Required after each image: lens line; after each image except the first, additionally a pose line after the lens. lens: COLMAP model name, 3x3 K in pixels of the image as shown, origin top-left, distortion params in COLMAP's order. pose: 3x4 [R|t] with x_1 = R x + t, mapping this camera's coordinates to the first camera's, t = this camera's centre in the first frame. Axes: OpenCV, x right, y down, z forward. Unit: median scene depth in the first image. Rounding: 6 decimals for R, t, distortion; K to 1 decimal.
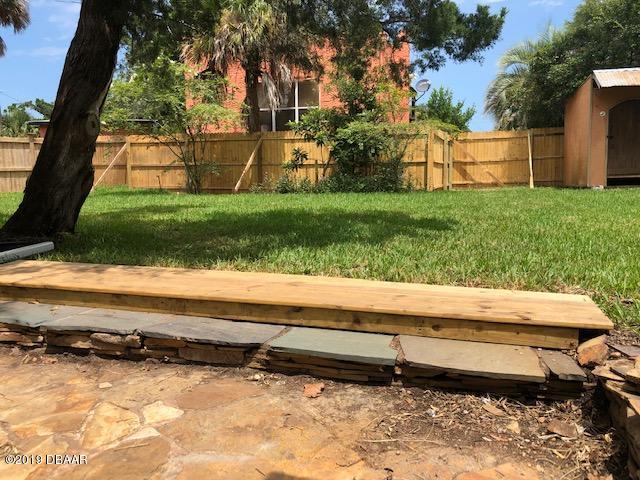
lens RADIAL K [[517.0, 0, 320.0], [0, 517.0, 240.0], [0, 0, 1]] dist [0.011304, 0.002768]
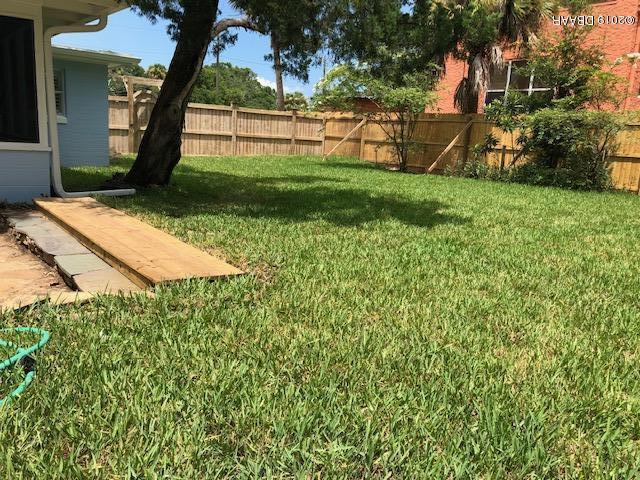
lens RADIAL K [[517.0, 0, 320.0], [0, 517.0, 240.0], [0, 0, 1]] dist [0.011304, 0.002768]
pose [[0.828246, 0.168367, -0.534473, 0.227140], [-0.143015, 0.985720, 0.088893, -0.018408], [0.541807, 0.002812, 0.840498, 0.004701]]
